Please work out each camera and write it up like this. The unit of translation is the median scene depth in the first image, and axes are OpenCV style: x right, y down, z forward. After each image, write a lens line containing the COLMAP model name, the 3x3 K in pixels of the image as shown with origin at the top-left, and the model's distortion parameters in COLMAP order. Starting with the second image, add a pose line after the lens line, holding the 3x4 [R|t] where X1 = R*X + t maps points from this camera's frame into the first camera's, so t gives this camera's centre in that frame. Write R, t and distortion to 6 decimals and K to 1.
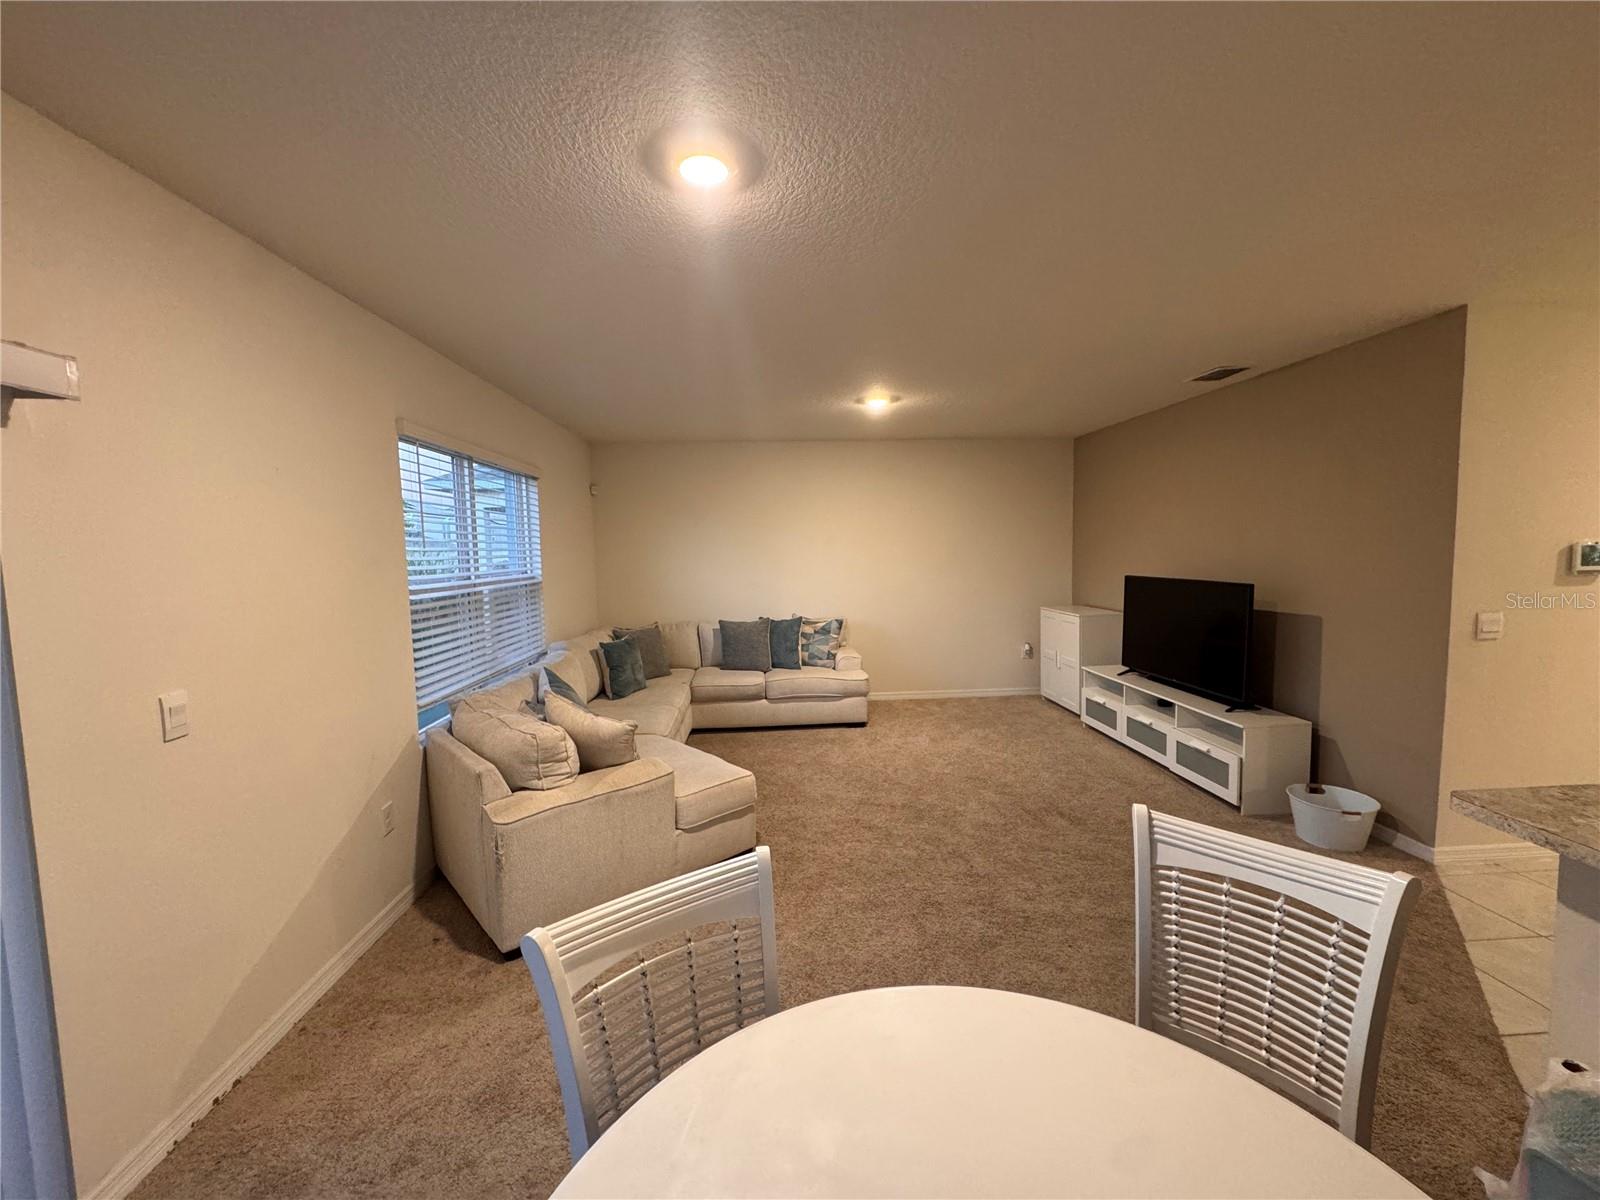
lens RADIAL K [[636.2, 0, 796.3], [0, 636.2, 610.1], [0, 0, 1]] dist [-0.001828, 0.000811]
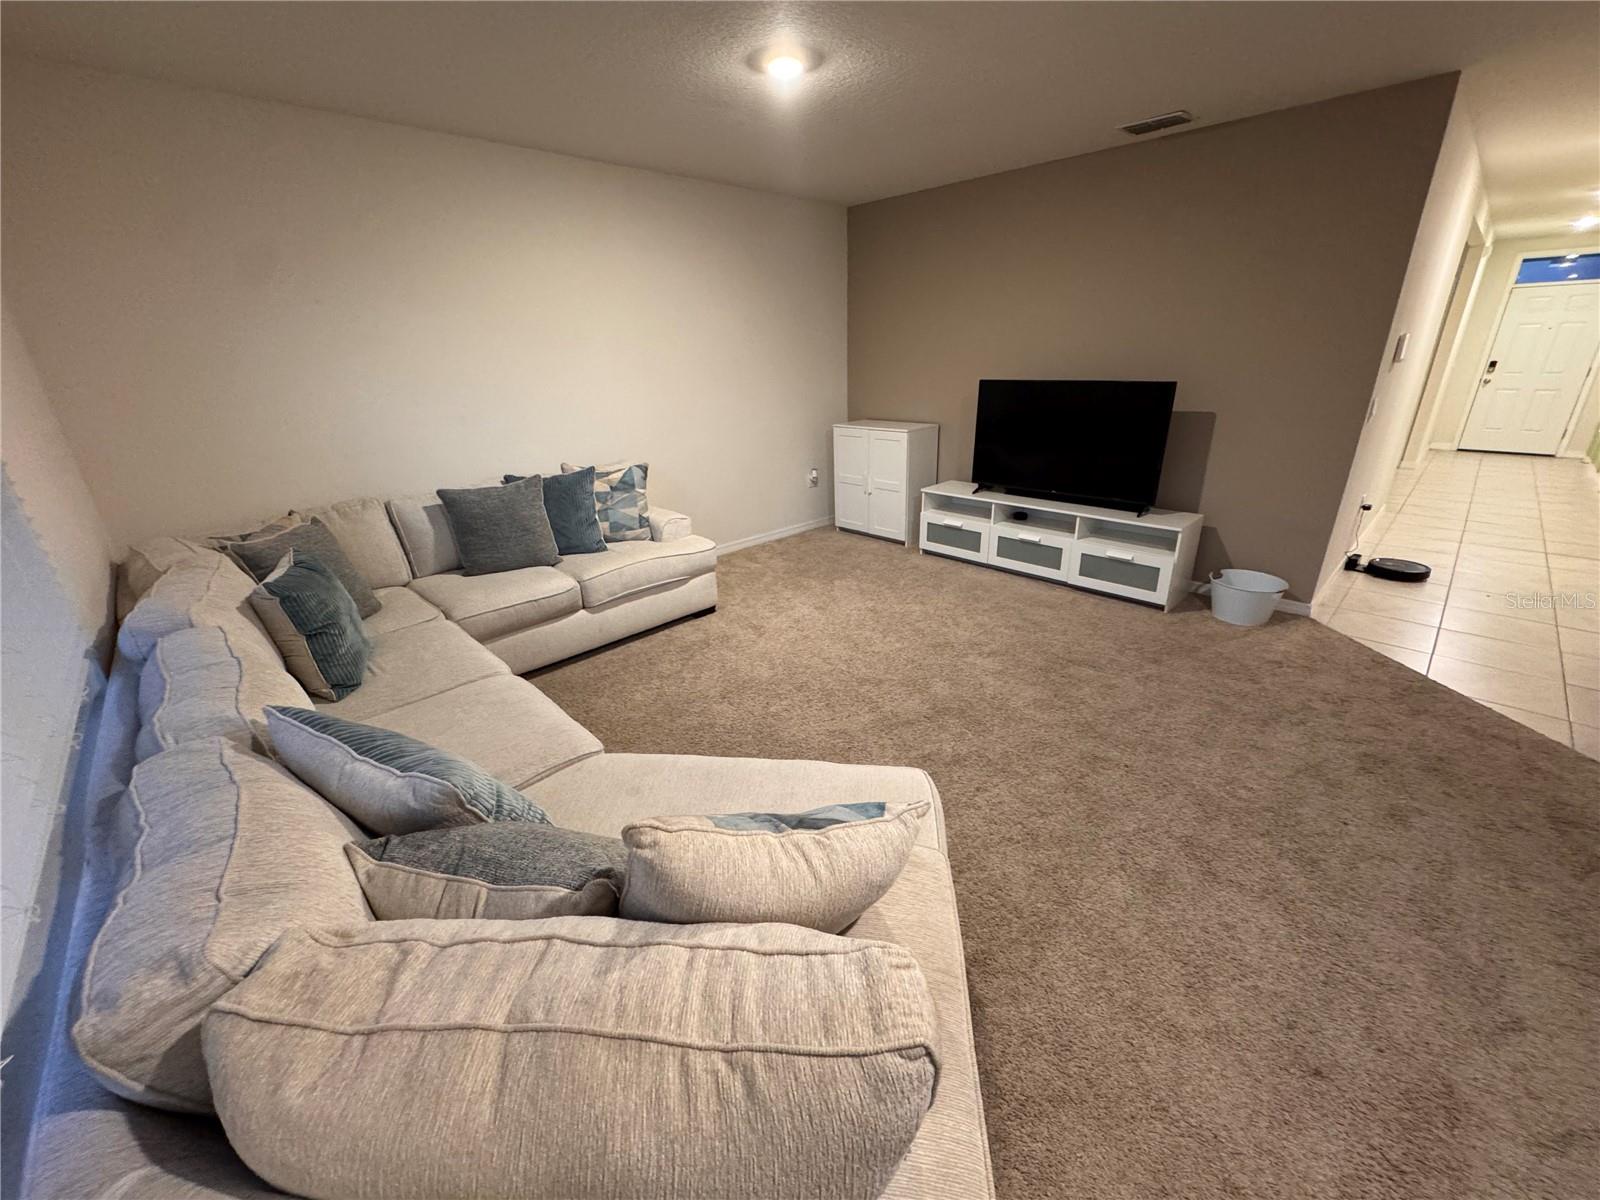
lens RADIAL K [[636.2, 0, 801.1], [0, 636.2, 604.9], [0, 0, 1]] dist [-0.001828, 0.000811]
pose [[0.758510, -0.241716, 0.605174, -0.266399], [0.075485, 0.955002, 0.286832, -0.025719], [-0.647275, -0.171883, 0.742625, 0.412914]]
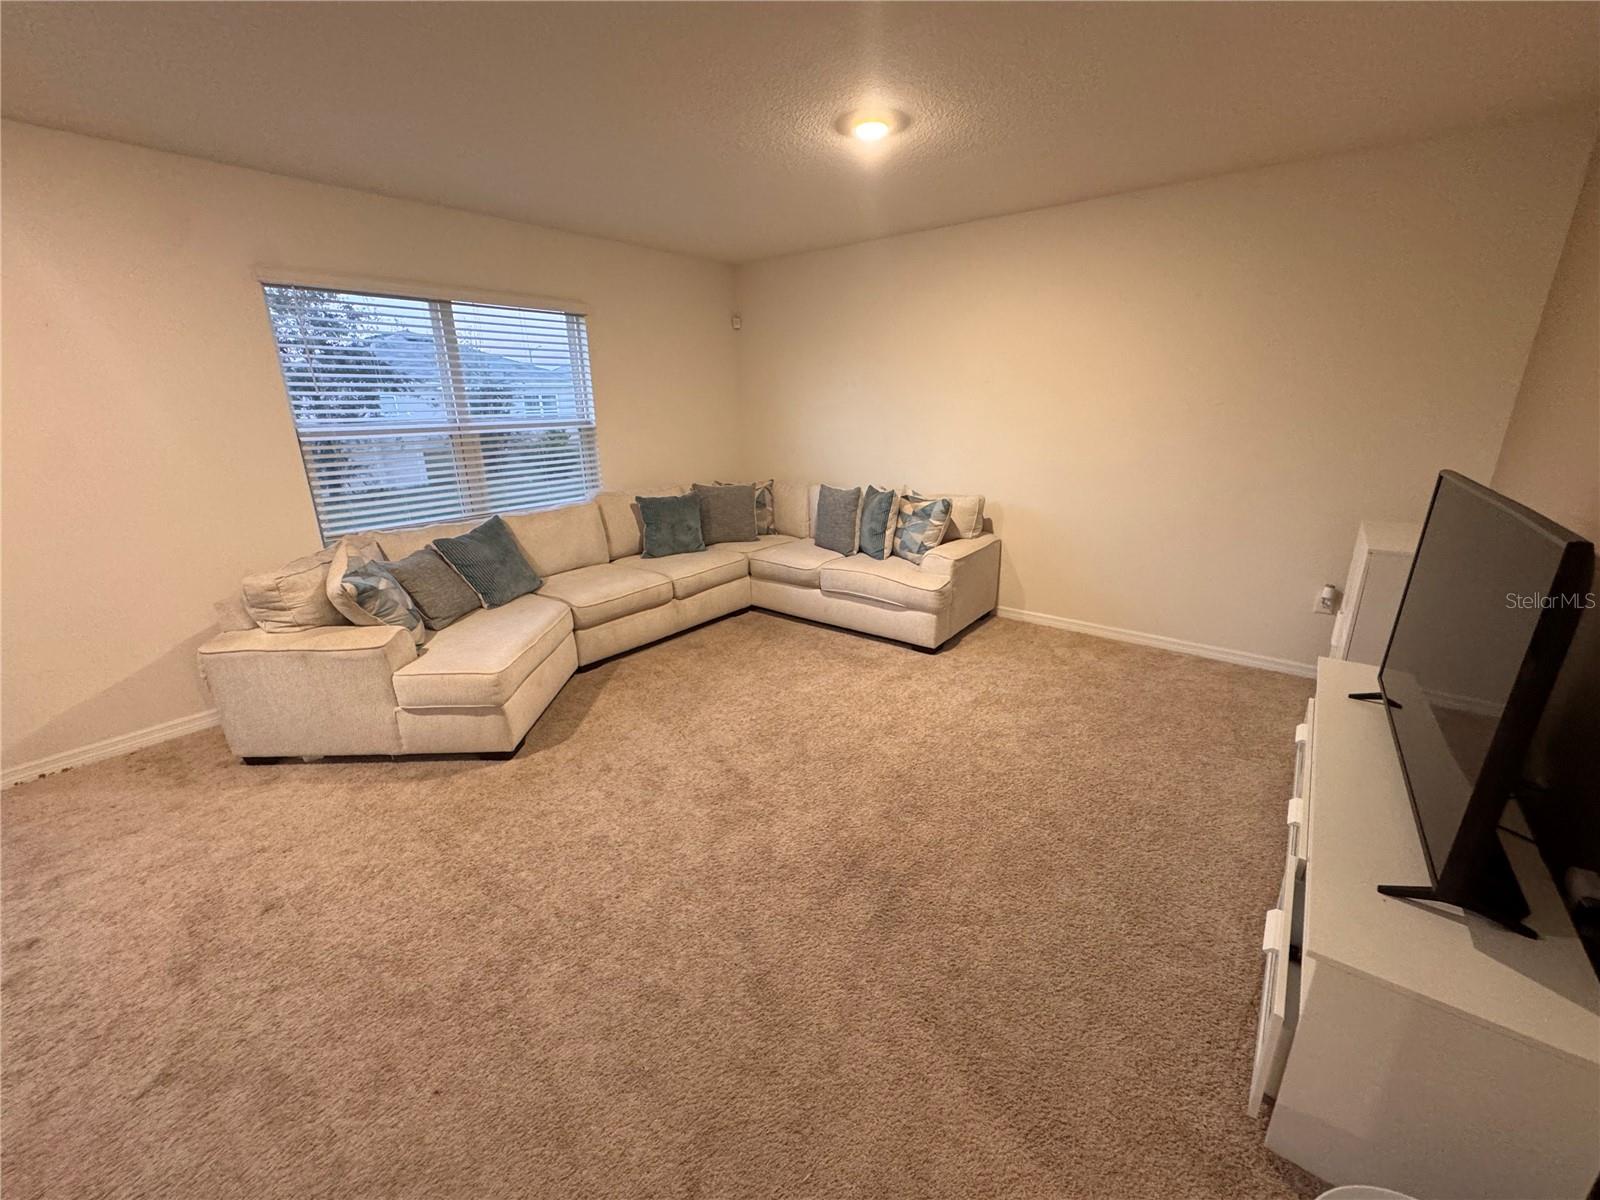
lens RADIAL K [[636.2, 0, 797.3], [0, 636.2, 599.7], [0, 0, 1]] dist [-0.001828, 0.000811]
pose [[0.745880, 0.213491, -0.630940, 0.450617], [-0.067374, 0.966566, 0.247409, -0.045498], [0.662664, -0.142028, 0.735326, 0.393770]]
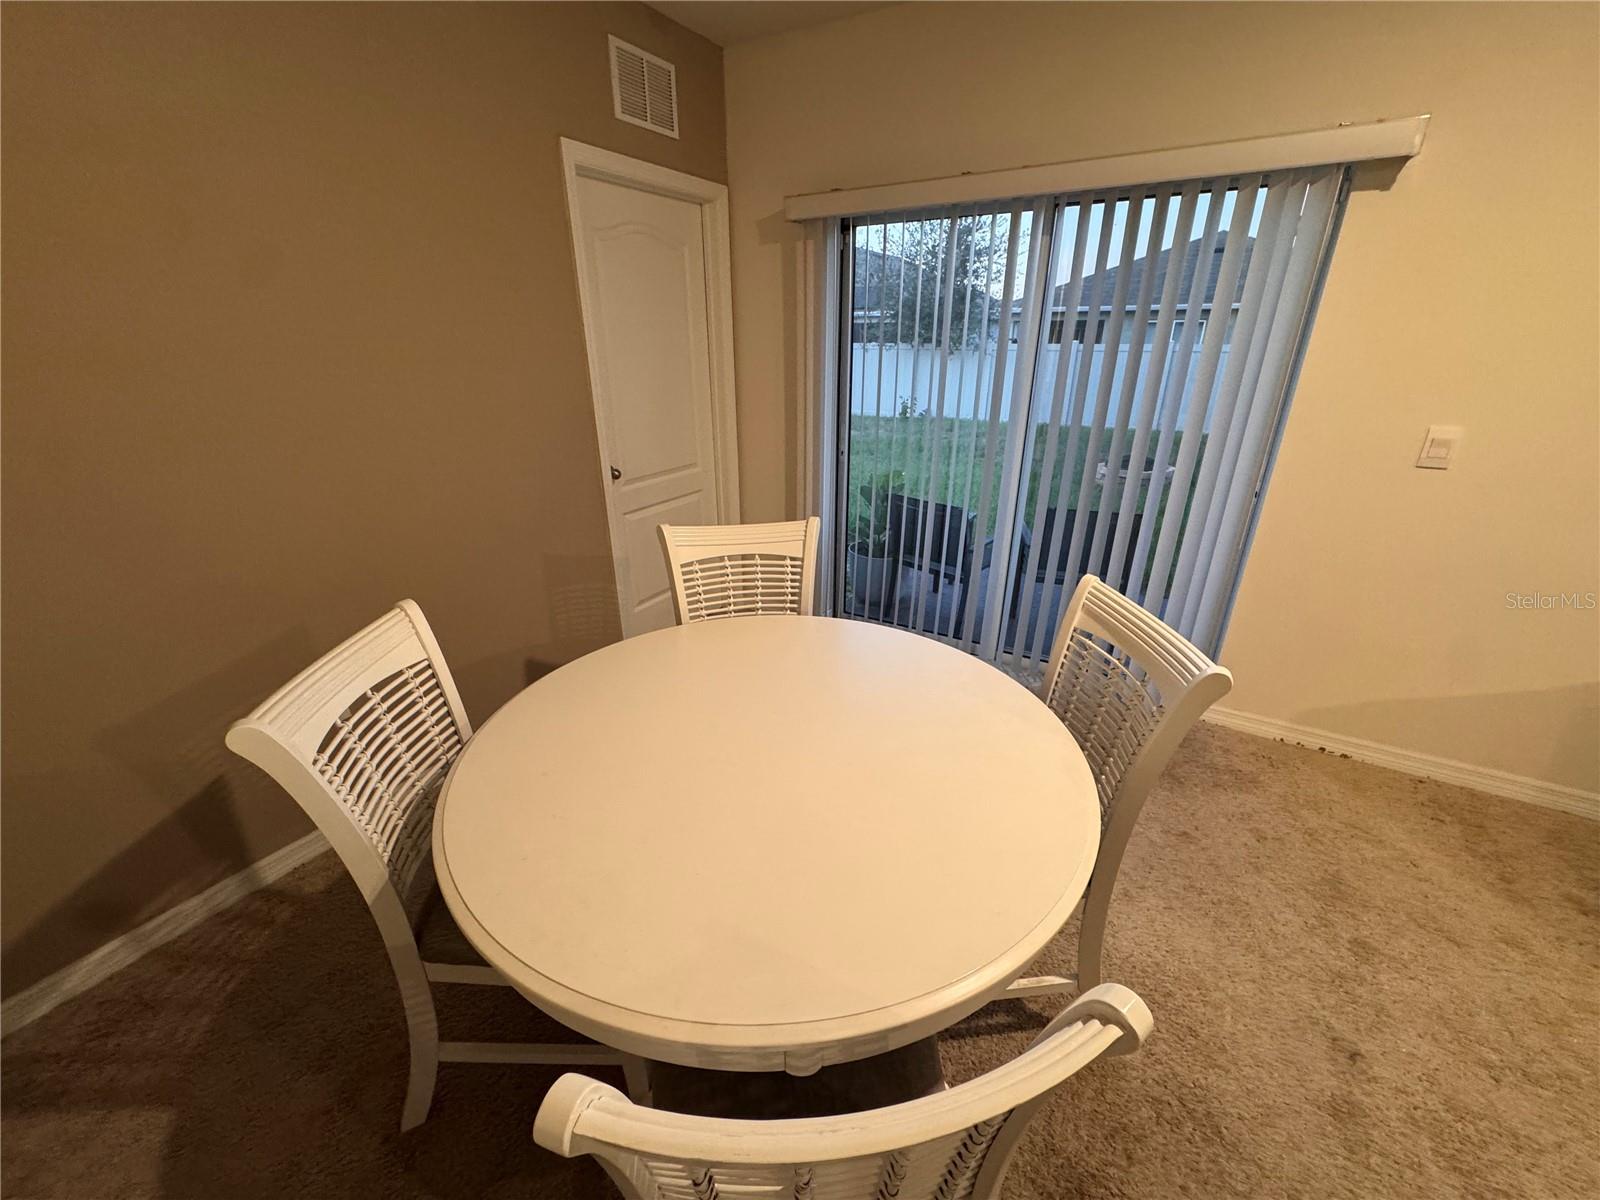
lens RADIAL K [[636.2, 0, 798.6], [0, 636.2, 599.7], [0, 0, 1]] dist [-0.001828, 0.000811]
pose [[-0.562485, 0.340730, -0.753335, 0.204314], [-0.066773, 0.889441, 0.452146, -0.009905], [0.824107, 0.304628, -0.477546, 0.220909]]
